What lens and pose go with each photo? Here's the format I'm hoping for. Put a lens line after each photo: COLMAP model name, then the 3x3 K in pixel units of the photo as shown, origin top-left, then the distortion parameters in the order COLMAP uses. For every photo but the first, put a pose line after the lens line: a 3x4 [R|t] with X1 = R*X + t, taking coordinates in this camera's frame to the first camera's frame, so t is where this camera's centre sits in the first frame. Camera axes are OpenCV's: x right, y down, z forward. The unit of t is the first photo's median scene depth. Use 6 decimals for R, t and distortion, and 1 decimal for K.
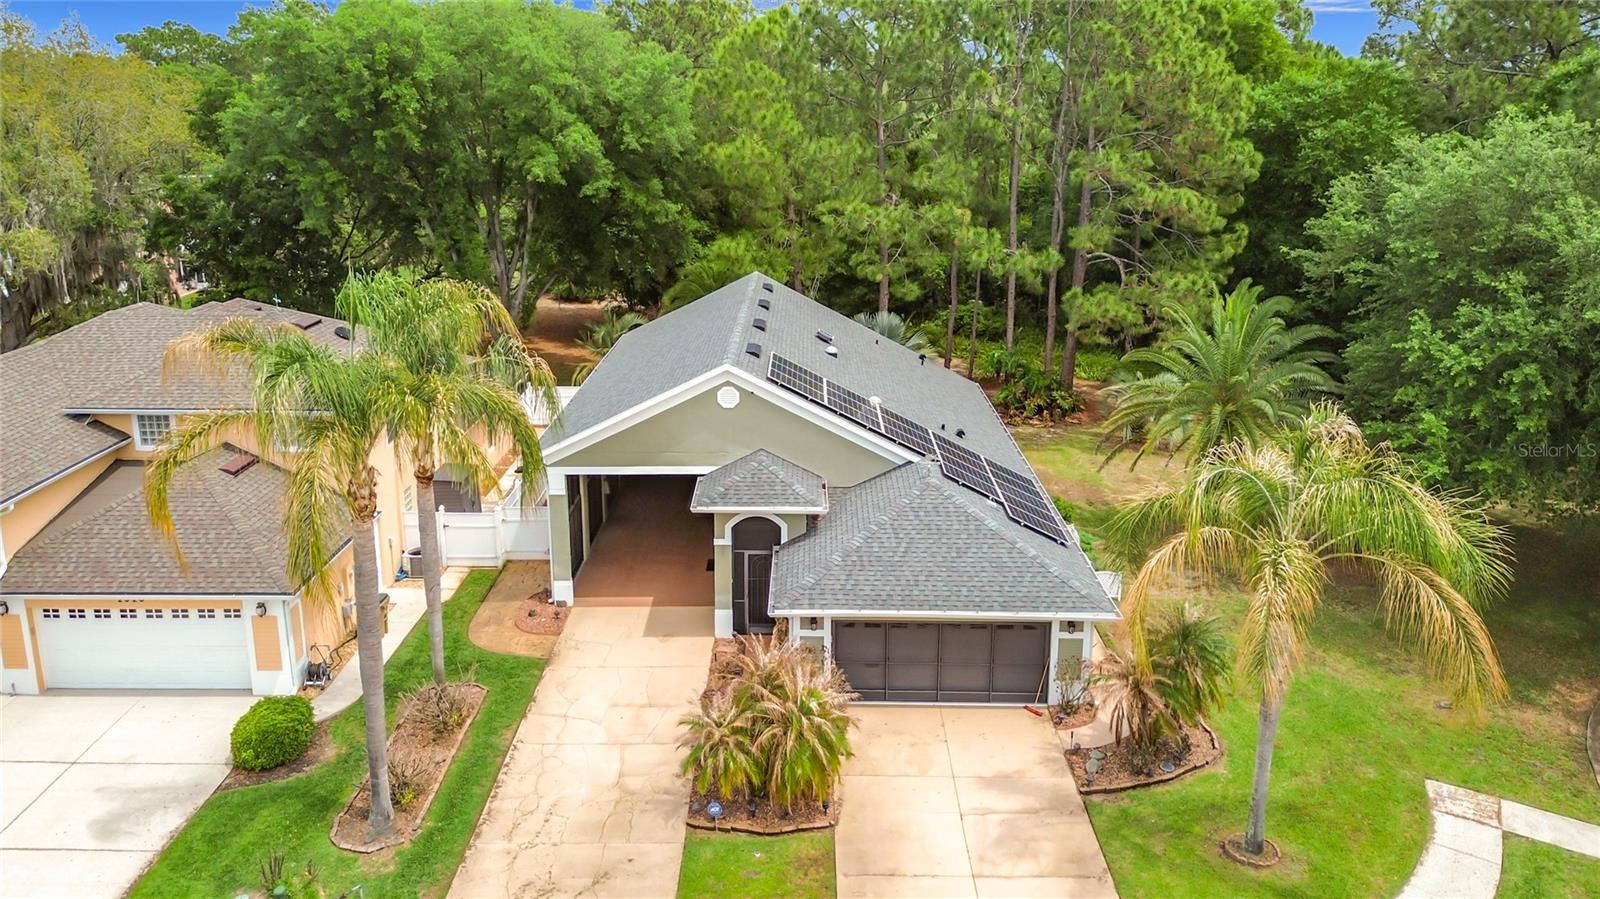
lens RADIAL K [[1189.8, 0, 795.5], [0, 1189.8, 405.4], [0, 0, 1]] dist [0.000575, -0.001427]
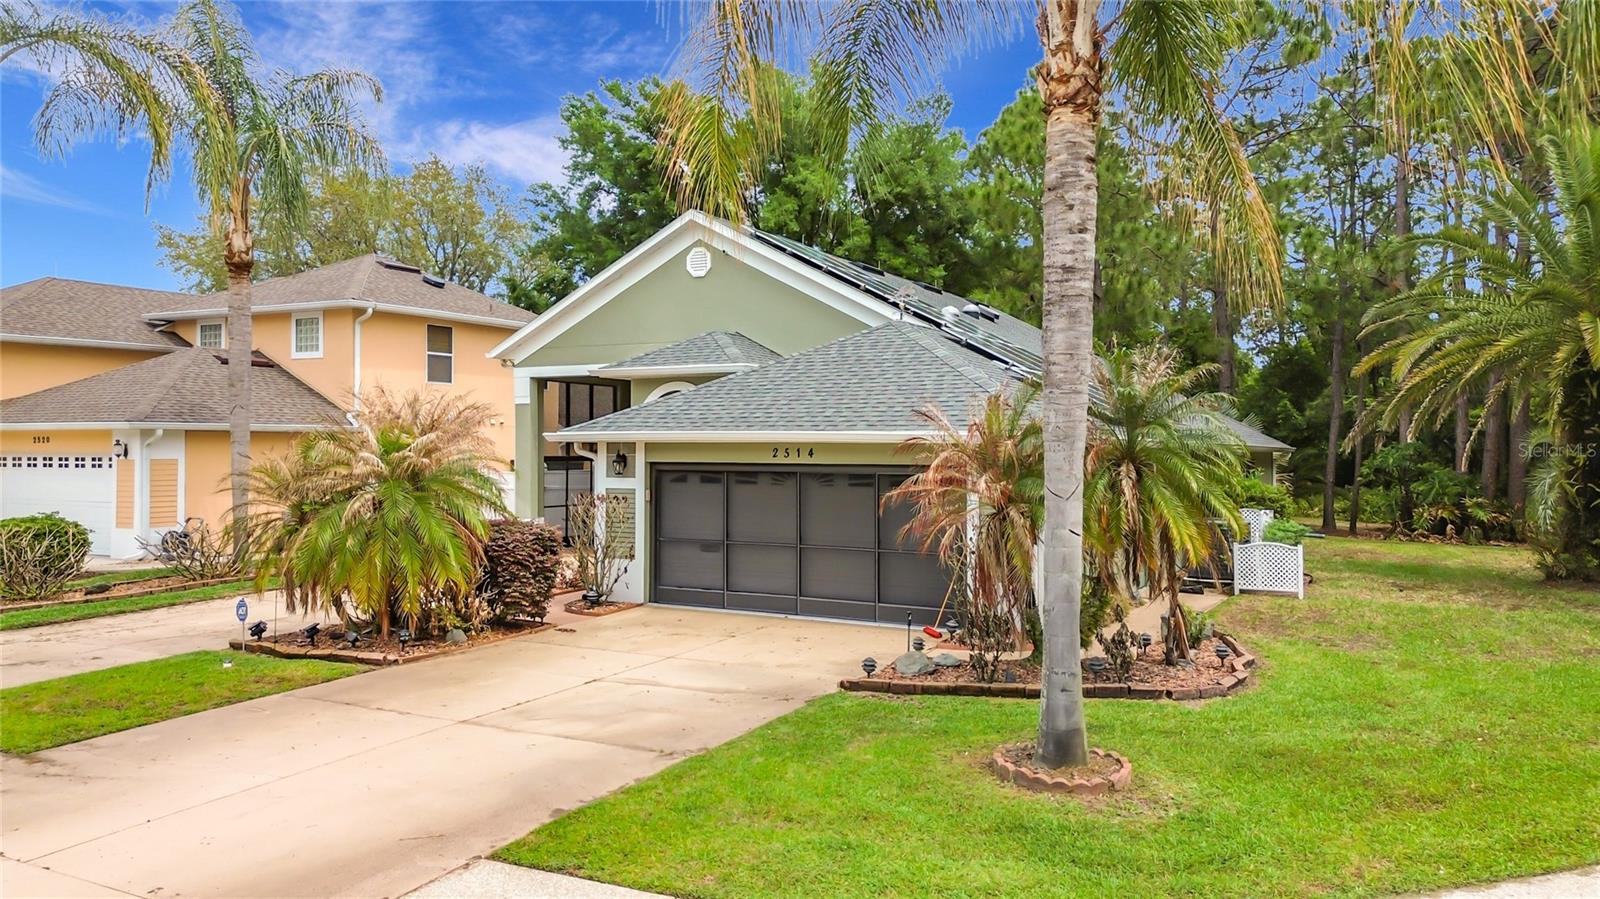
lens RADIAL K [[1140.6, 0, 800.0], [0, 1140.6, 449.5], [0, 0, 1]] dist [0.044919, -0.002198]
pose [[0.872247, 0.004285, -0.489046, 0.402370], [-0.126381, 0.967973, -0.216926, 0.291280], [0.472454, 0.251019, 0.844853, 0.490525]]
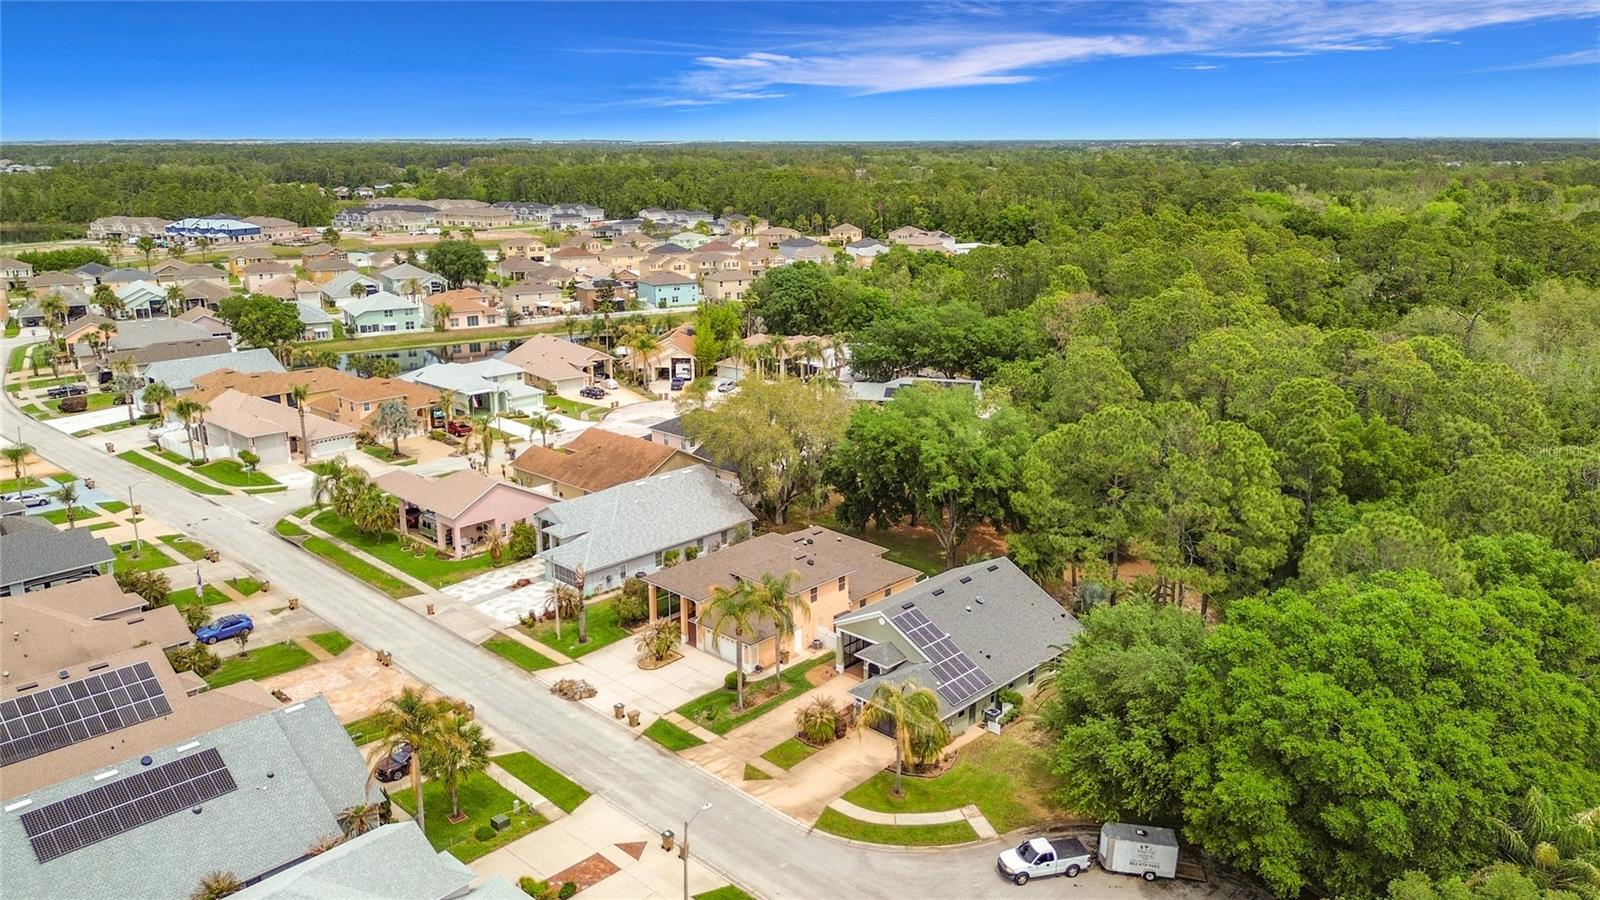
lens RADIAL K [[1140.6, 0, 800.0], [0, 1140.6, 450.0], [0, 0, 1]] dist [0.044919, -0.002198]
pose [[0.733351, 0.177686, -0.656220, 1.781944], [-0.173620, 0.982183, 0.071921, -0.672801], [0.657307, 0.061189, 0.751134, -1.490602]]
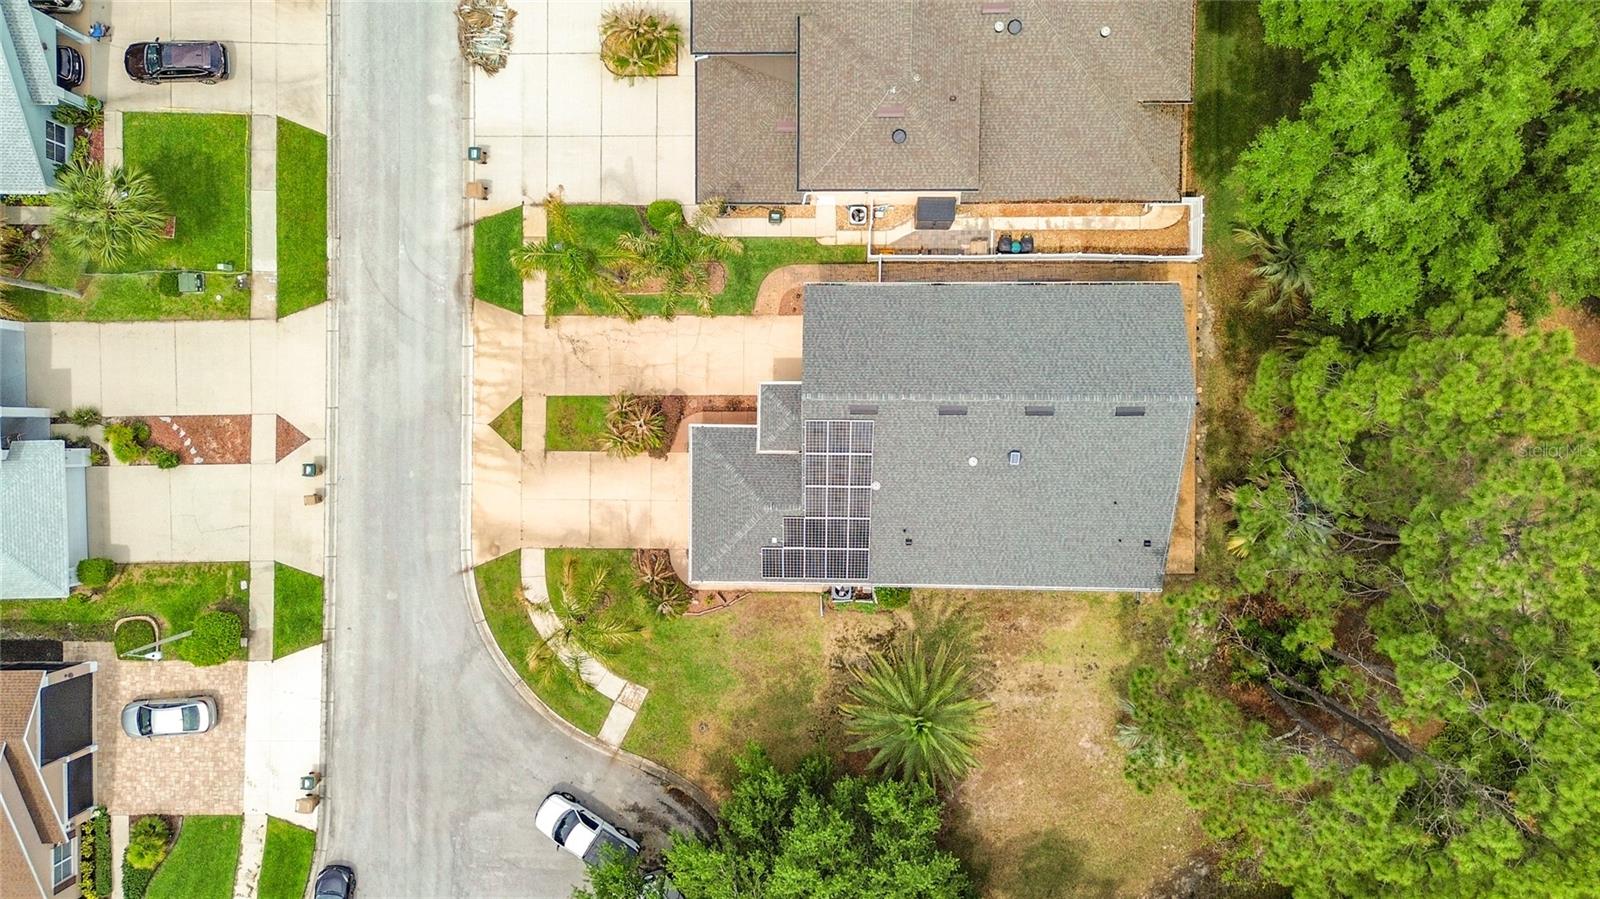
lens RADIAL K [[1140.6, 0, 800.0], [0, 1140.6, 449.5], [0, 0, 1]] dist [0.044919, -0.002198]
pose [[0.004358, 0.999663, 0.025584, -0.028103], [-0.221121, -0.023987, 0.974951, -1.791373], [0.975237, -0.009906, 0.220942, 0.671366]]
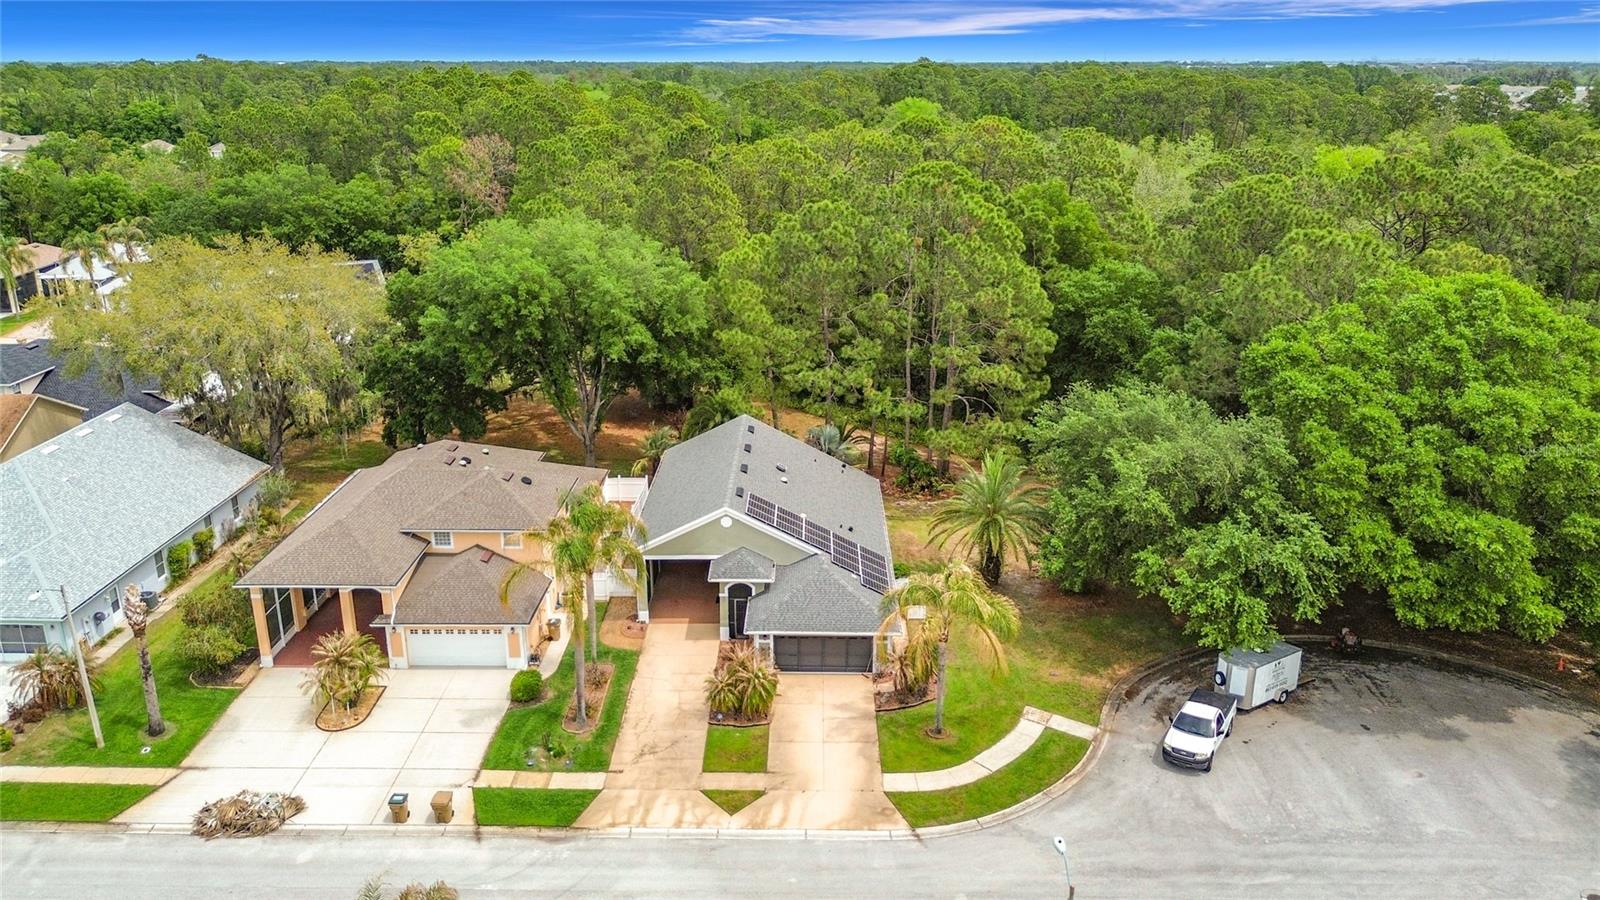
lens RADIAL K [[1157.4, 0, 800.0], [0, 1157.4, 450.0], [0, 0, 1]] dist [0.025404, -0.000212]
pose [[0.999999, 0.000959, -0.000318, 0.077034], [-0.000936, 0.997828, 0.065865, -0.288998], [0.000380, -0.065864, 0.997829, -1.064461]]
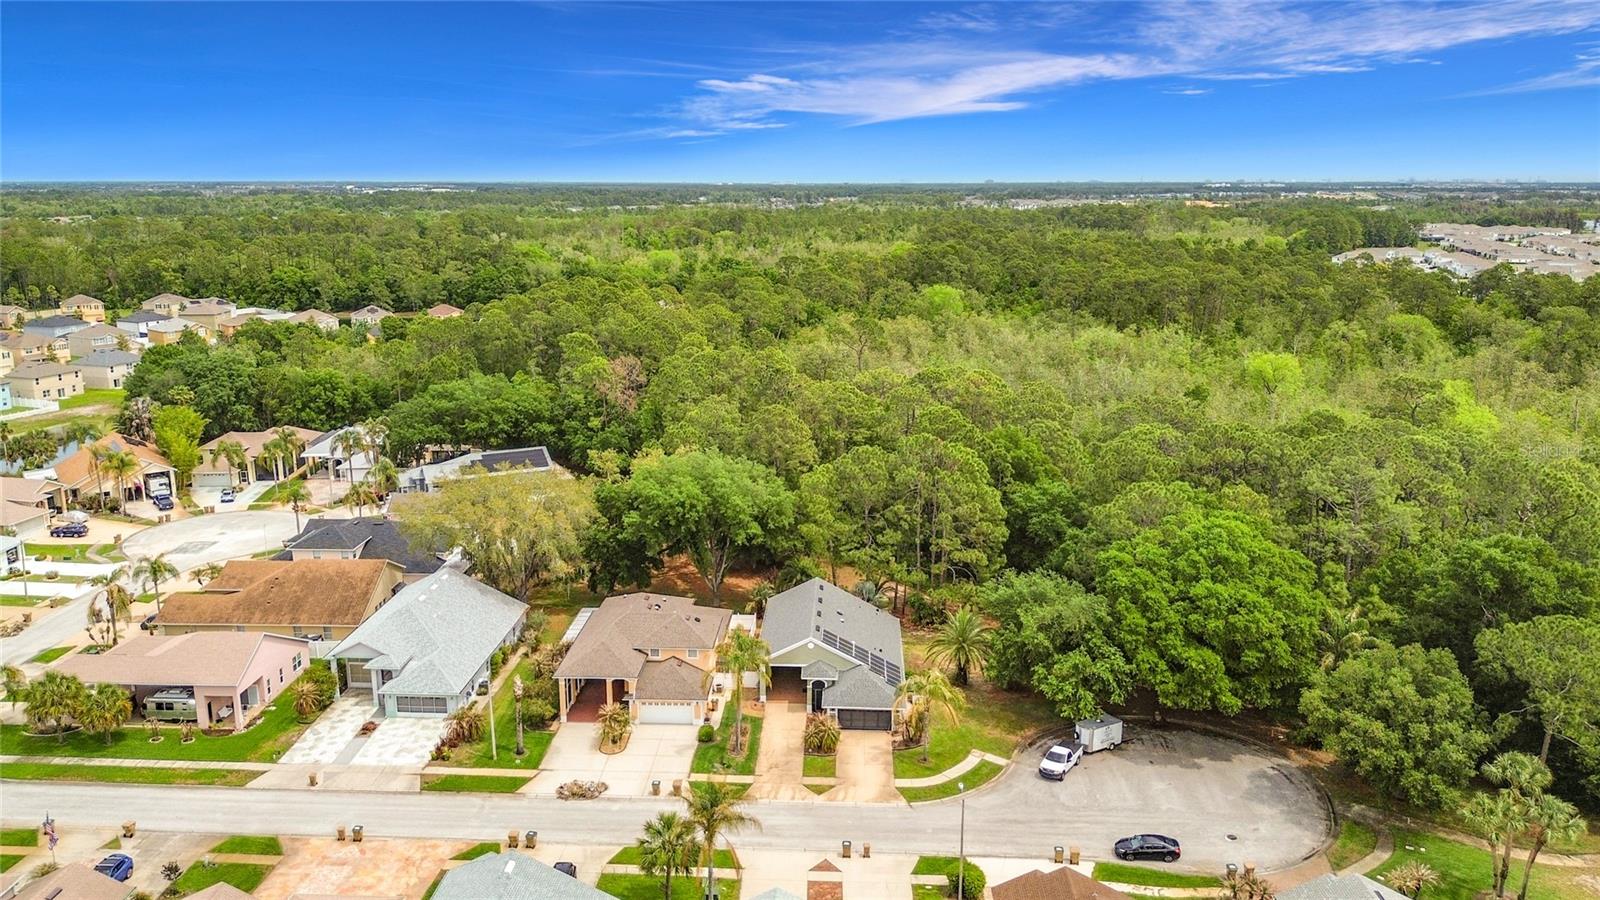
lens RADIAL K [[1140.6, 0, 800.0], [0, 1140.6, 450.0], [0, 0, 1]] dist [0.044919, -0.002198]
pose [[0.999286, 0.009083, -0.036665, 0.036169], [-0.010194, 0.999491, -0.030234, -0.557601], [0.036372, 0.030586, 0.998870, -2.800007]]
